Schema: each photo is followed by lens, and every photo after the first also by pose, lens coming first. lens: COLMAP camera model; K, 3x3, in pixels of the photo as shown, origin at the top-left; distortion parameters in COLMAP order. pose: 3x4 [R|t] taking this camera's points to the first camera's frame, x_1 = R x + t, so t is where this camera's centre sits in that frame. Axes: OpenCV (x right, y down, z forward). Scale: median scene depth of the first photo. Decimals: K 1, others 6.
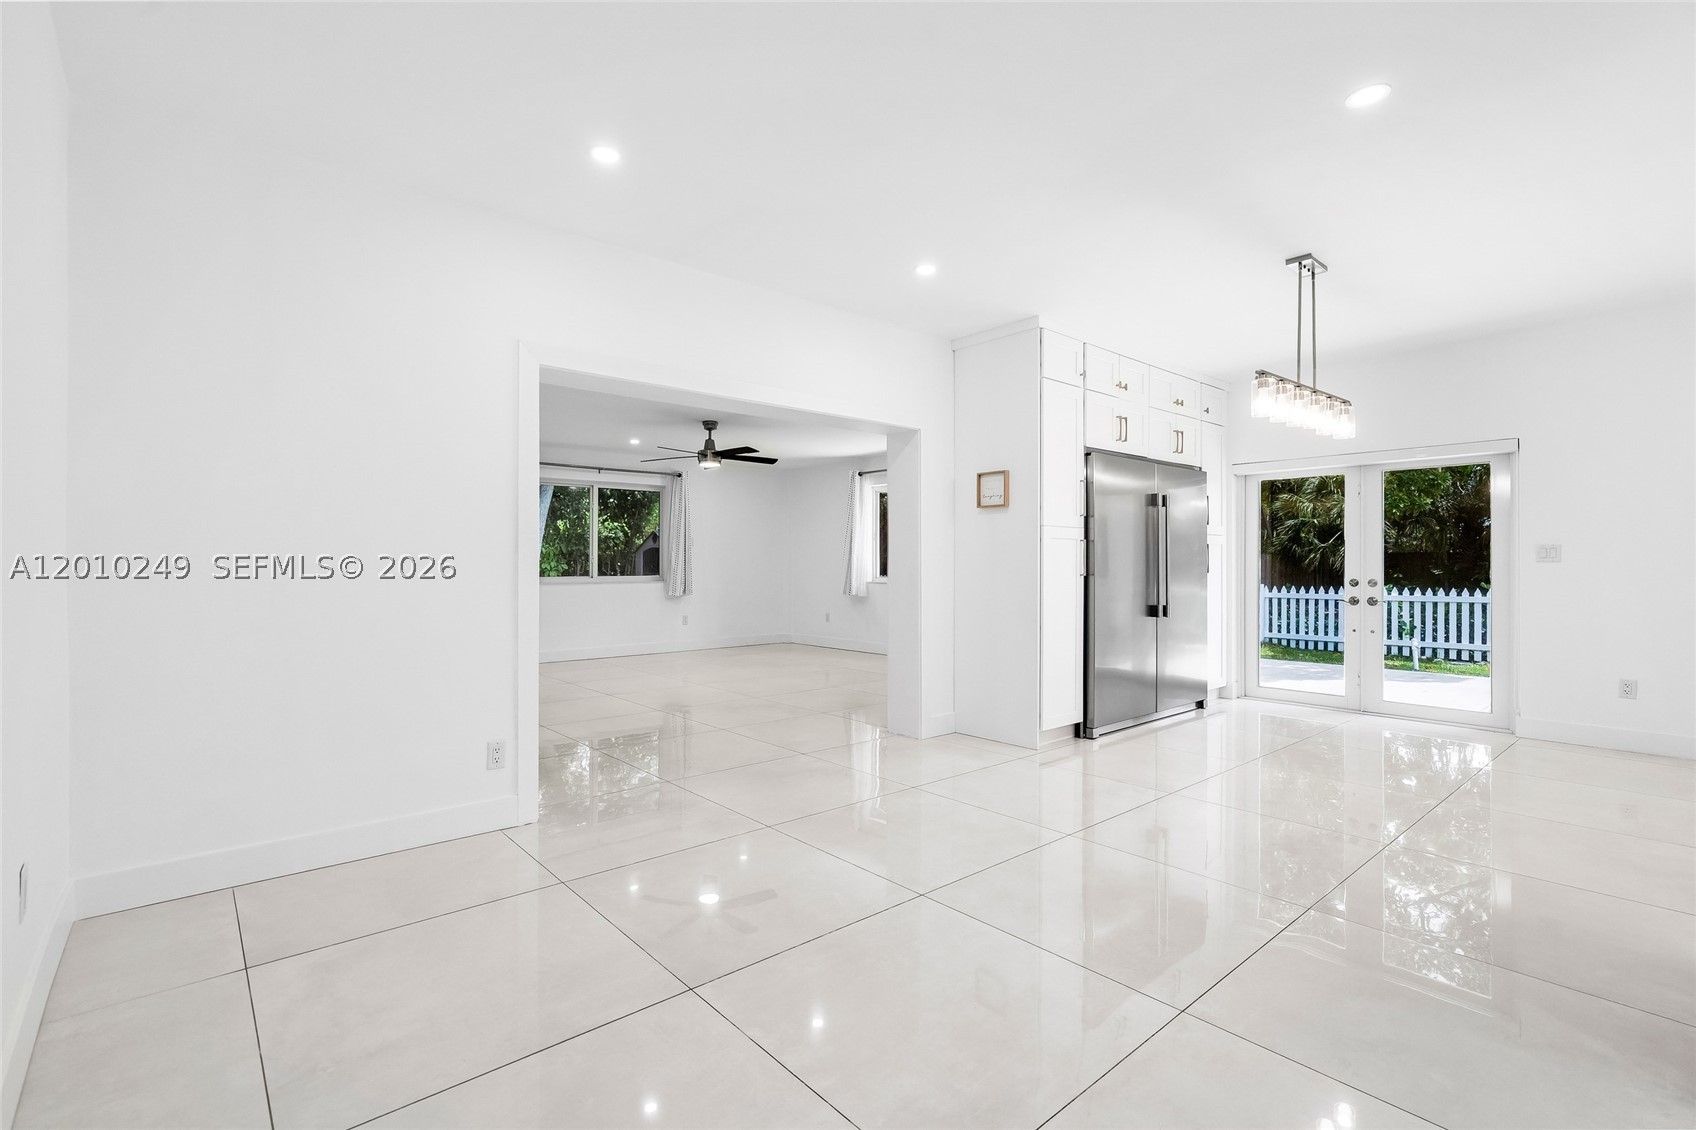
lens RADIAL K [[777.5, 0, 841.2], [0, 777.5, 561.9], [0, 0, 1]] dist [-0.005294, 0.002939]
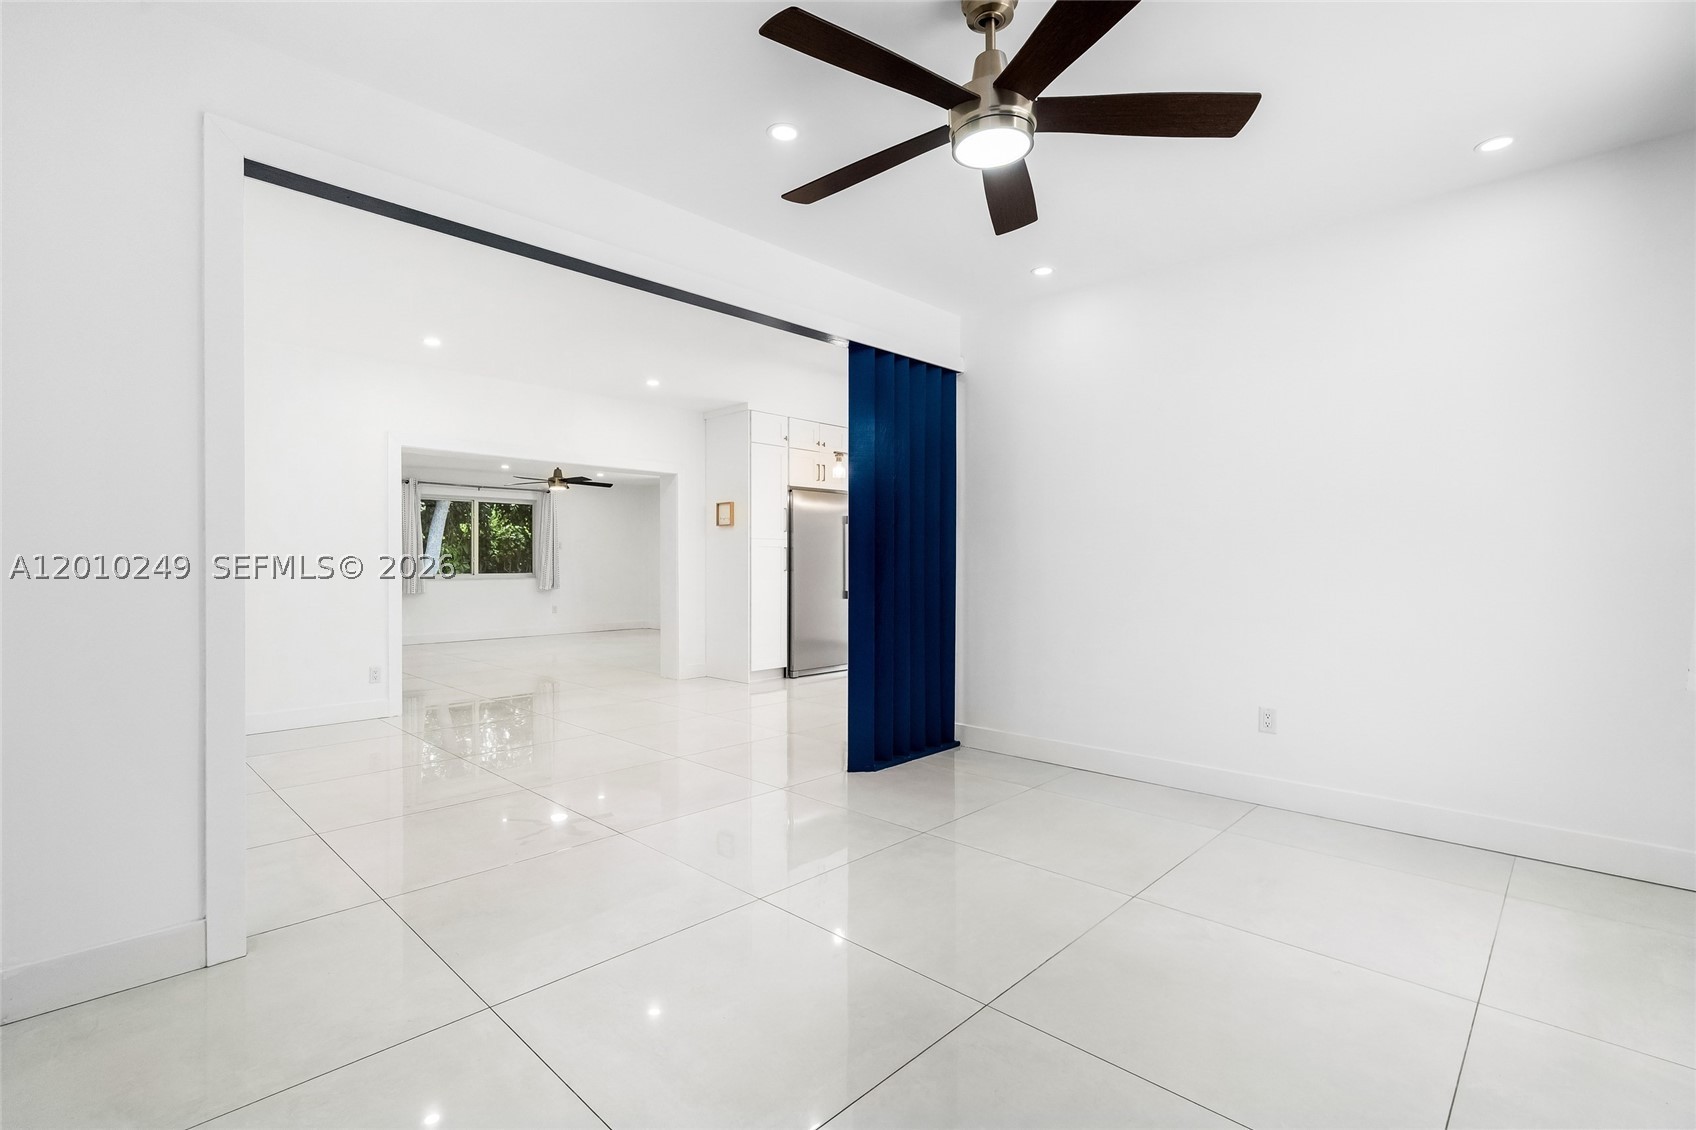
lens RADIAL K [[777.5, 0, 842.7], [0, 777.5, 564.9], [0, 0, 1]] dist [-0.005294, 0.002939]
pose [[0.995884, -0.002592, 0.090603, 0.191059], [0.002182, 0.999987, 0.004624, -0.000084], [-0.090614, -0.004408, 0.995876, -0.356066]]
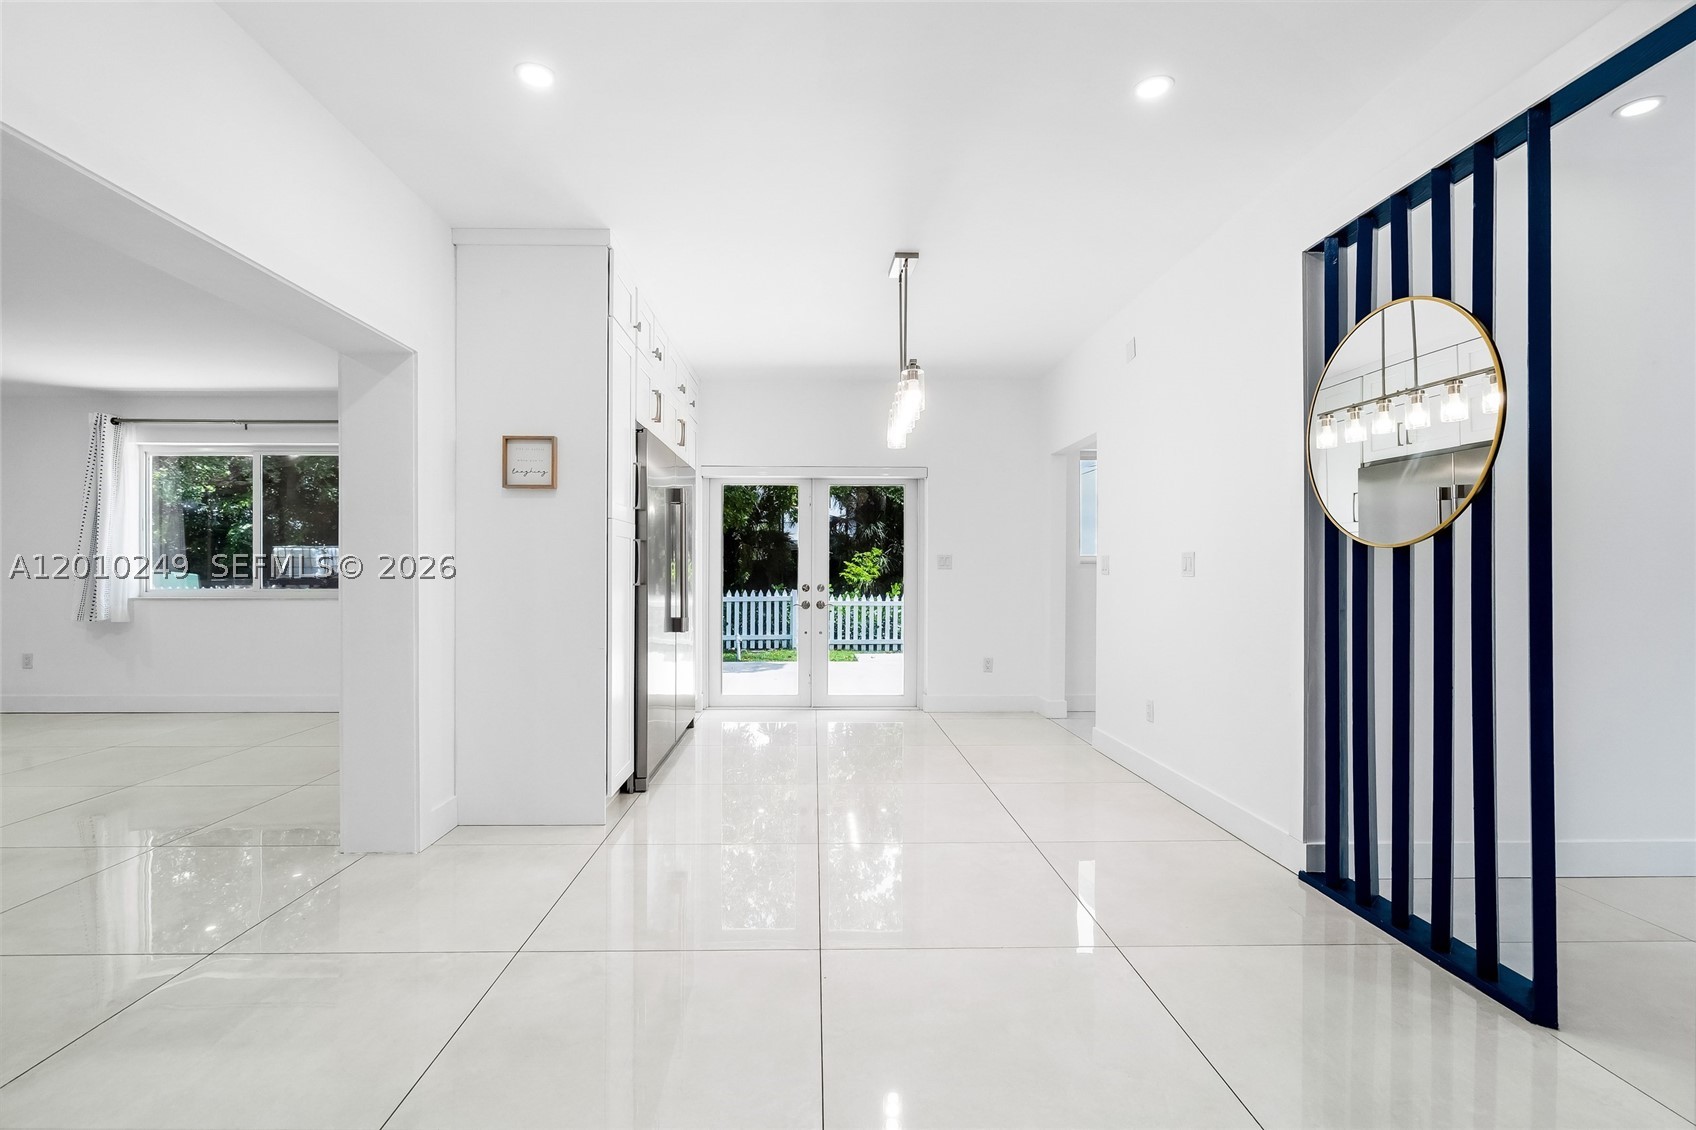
lens RADIAL K [[777.5, 0, 845.2], [0, 777.5, 568.5], [0, 0, 1]] dist [-0.005294, 0.002939]
pose [[0.635778, 0.001761, 0.771870, -0.106412], [-0.003469, 0.999994, 0.000576, -0.000115], [-0.771864, -0.003043, 0.635780, 0.230905]]
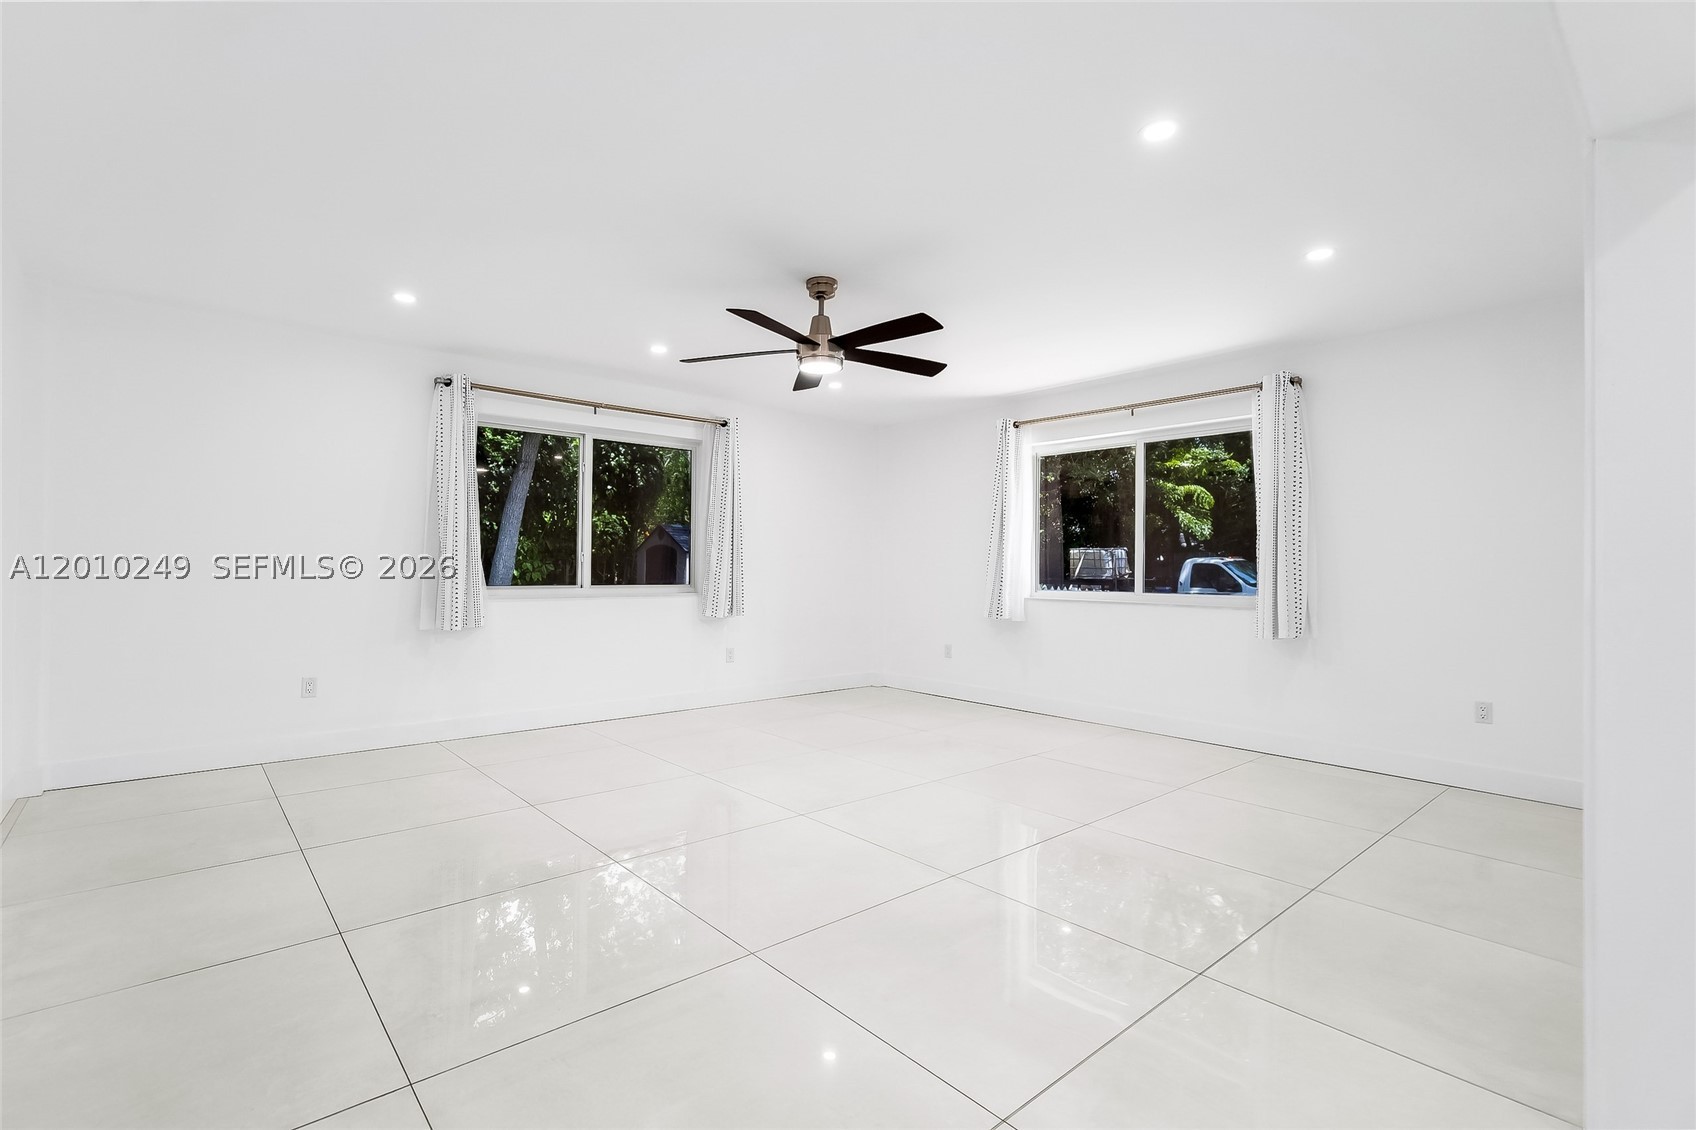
lens RADIAL K [[777.5, 0, 843.4], [0, 777.5, 567.0], [0, 0, 1]] dist [-0.005294, 0.002939]
pose [[0.999890, 0.010748, 0.010250, -0.157364], [-0.010772, 0.999939, 0.002232, 0.001457], [-0.010226, -0.002342, 0.999945, 0.501383]]
